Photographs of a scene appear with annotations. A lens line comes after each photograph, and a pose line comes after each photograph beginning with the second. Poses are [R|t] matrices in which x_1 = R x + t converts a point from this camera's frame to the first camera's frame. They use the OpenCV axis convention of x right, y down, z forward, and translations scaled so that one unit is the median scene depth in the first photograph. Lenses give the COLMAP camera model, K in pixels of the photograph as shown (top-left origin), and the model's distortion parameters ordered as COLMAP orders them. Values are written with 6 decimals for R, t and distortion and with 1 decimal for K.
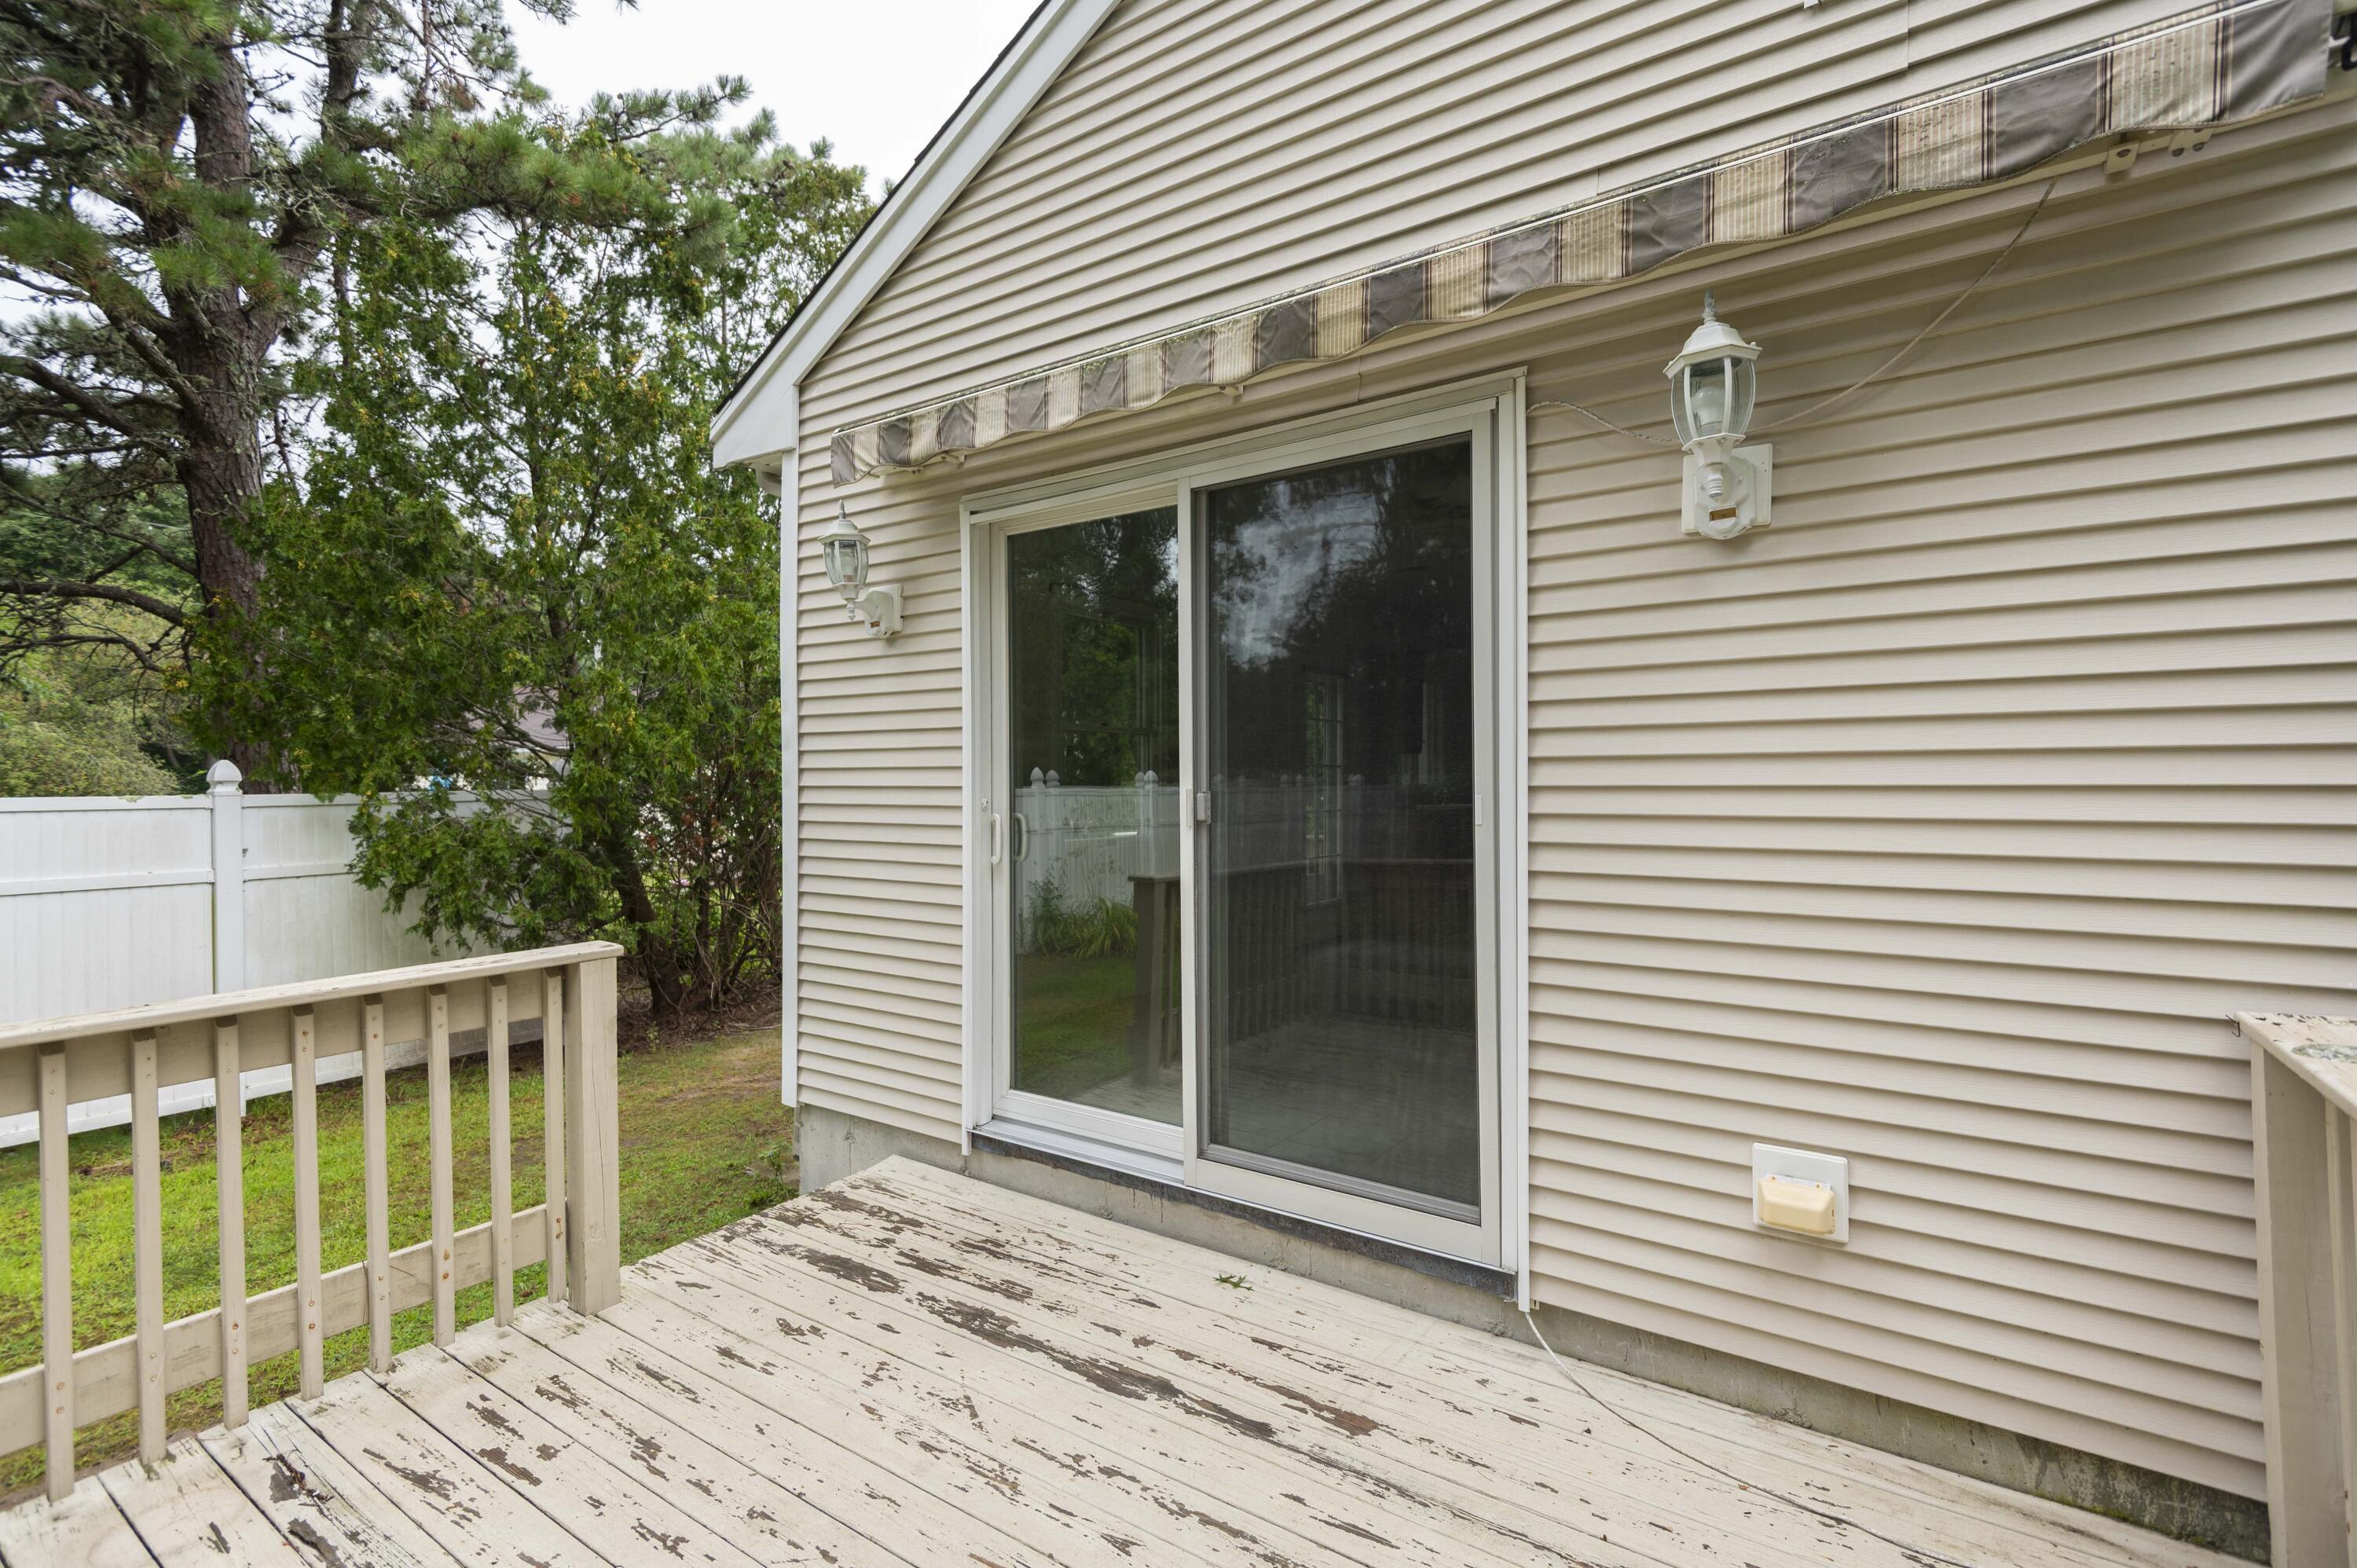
lens RADIAL K [[1099.0, 0, 1188.2], [0, 1099.0, 781.8], [0, 0, 1]] dist [0.056598, -0.032241]
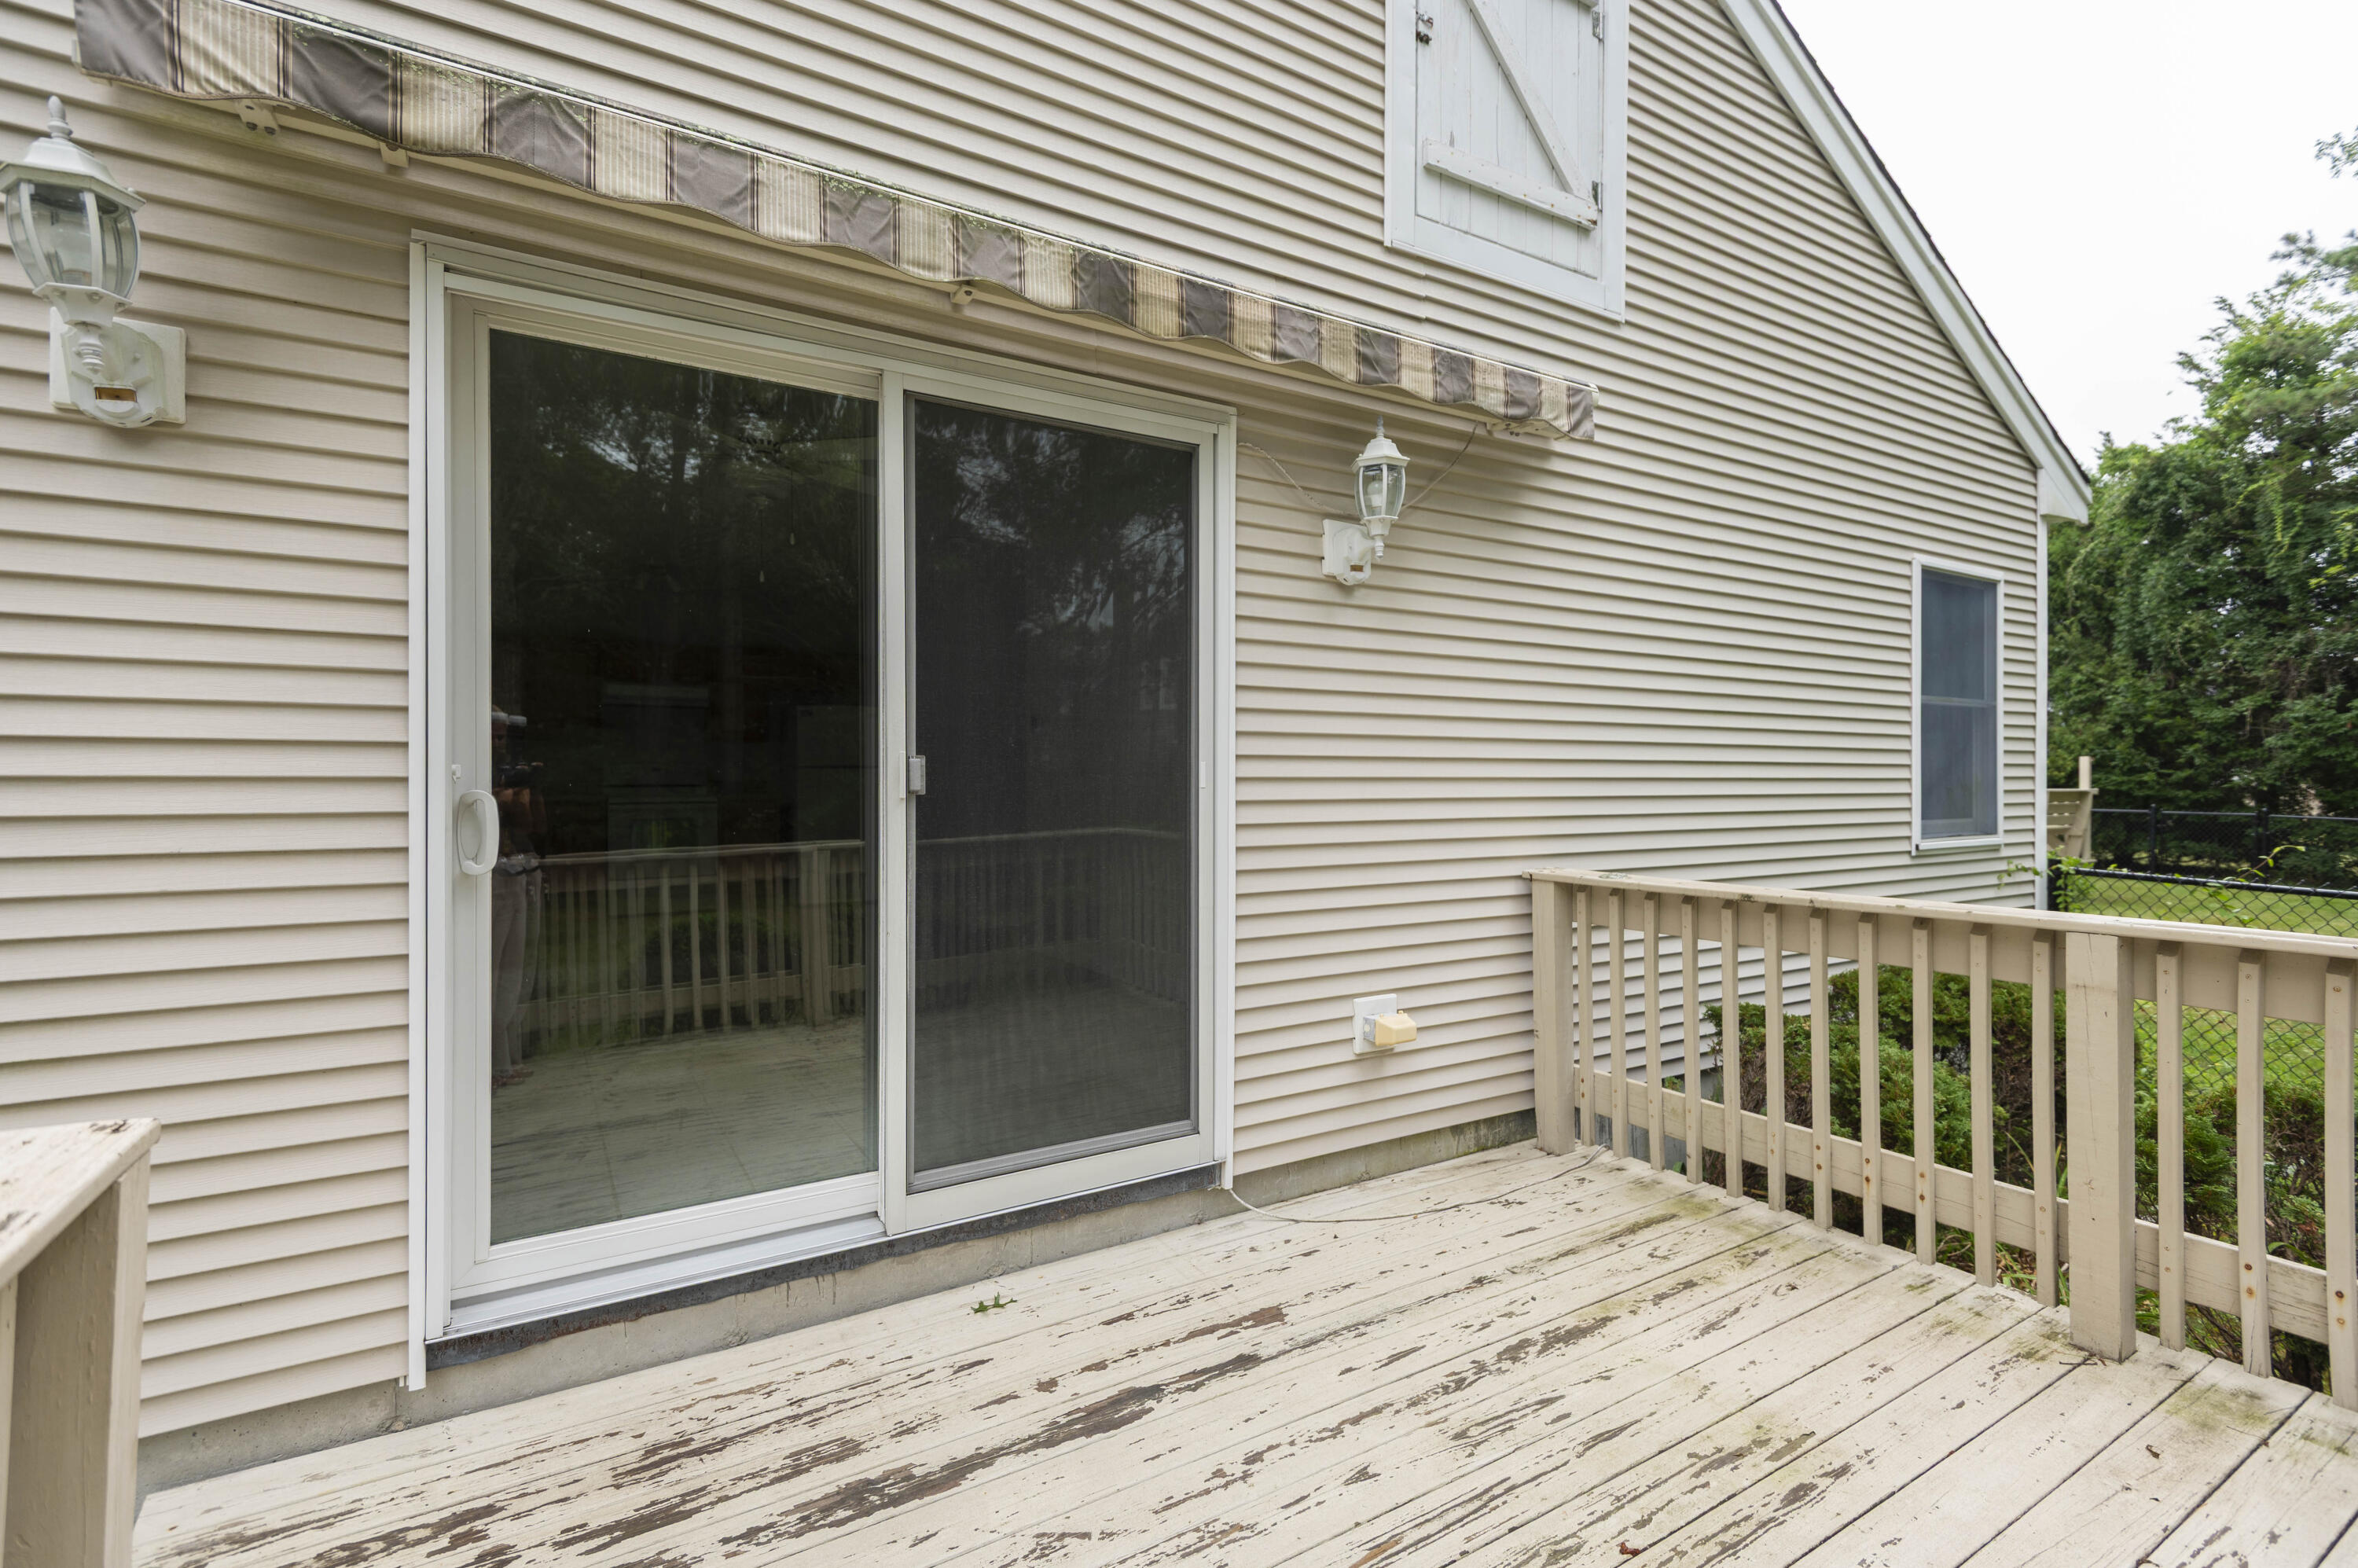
lens RADIAL K [[1099.5, 0, 1188.7], [0, 1099.5, 781.8], [0, 0, 1]] dist [0.056598, -0.032241]
pose [[0.381583, -0.000086, 0.924334, -0.815014], [-0.001978, 0.999998, 0.000910, 0.032184], [-0.924332, -0.002176, 0.381582, 0.575916]]
